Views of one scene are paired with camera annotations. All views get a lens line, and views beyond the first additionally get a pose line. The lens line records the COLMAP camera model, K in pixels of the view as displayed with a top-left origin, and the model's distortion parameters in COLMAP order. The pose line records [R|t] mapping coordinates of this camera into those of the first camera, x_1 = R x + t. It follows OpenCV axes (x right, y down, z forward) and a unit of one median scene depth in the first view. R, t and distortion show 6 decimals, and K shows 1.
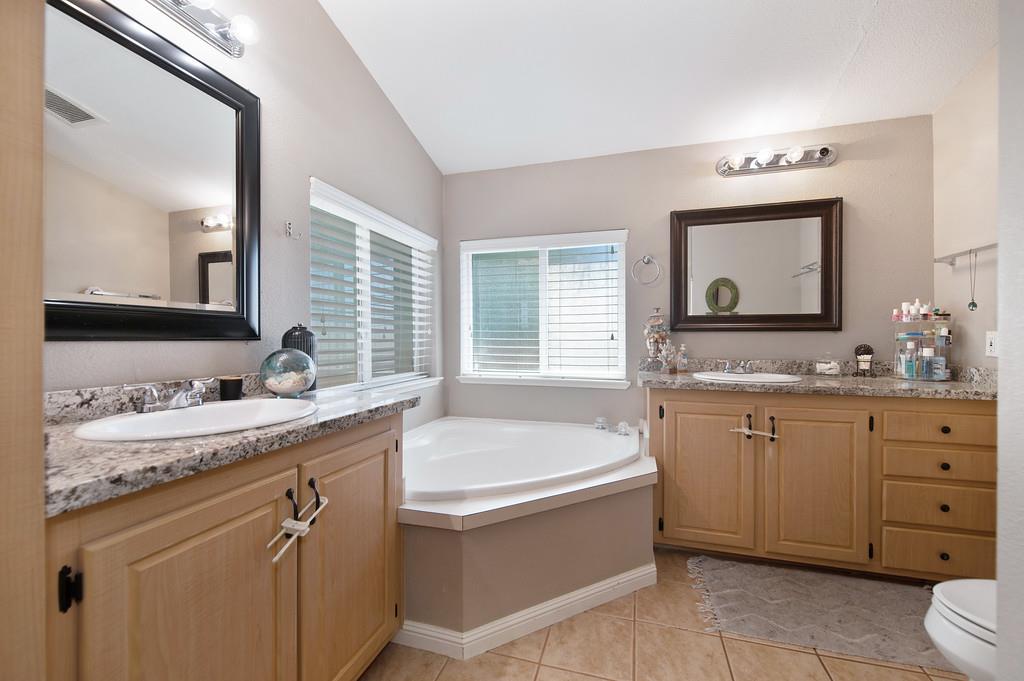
lens RADIAL K [[419.4, 0, 514.9], [0, 419.4, 338.6], [0, 0, 1]] dist [-0.015344, -0.002223]
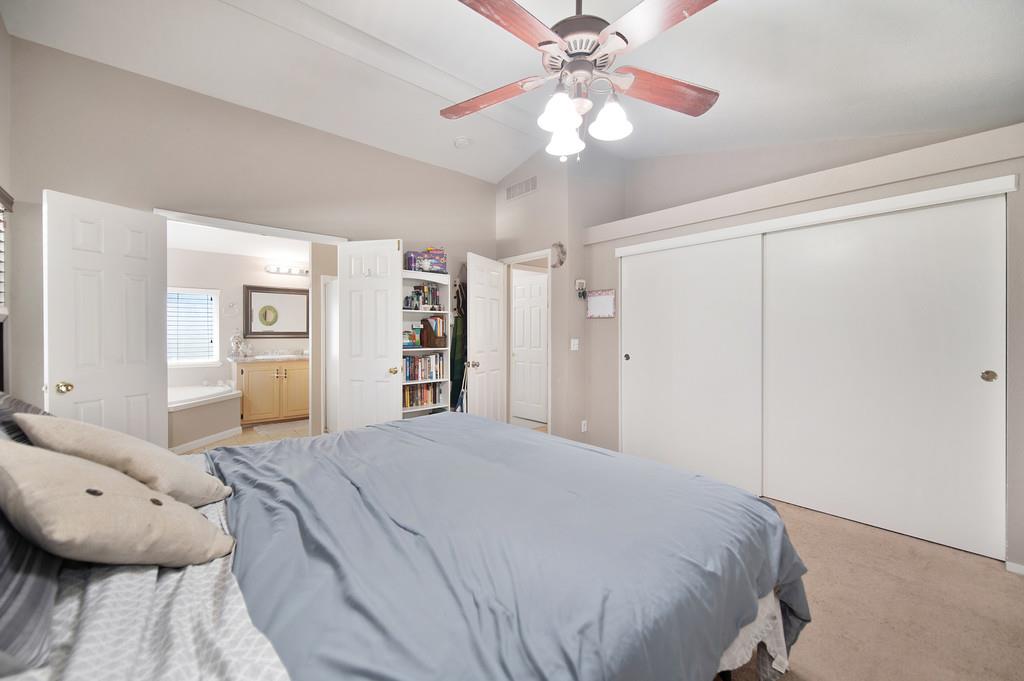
lens RADIAL K [[419.4, 0, 515.5], [0, 419.4, 334.3], [0, 0, 1]] dist [-0.015344, -0.002223]
pose [[0.550387, -0.005617, 0.834891, -0.733983], [0.000604, 0.999980, 0.006330, -0.057409], [-0.834910, -0.002979, 0.550379, -1.539009]]
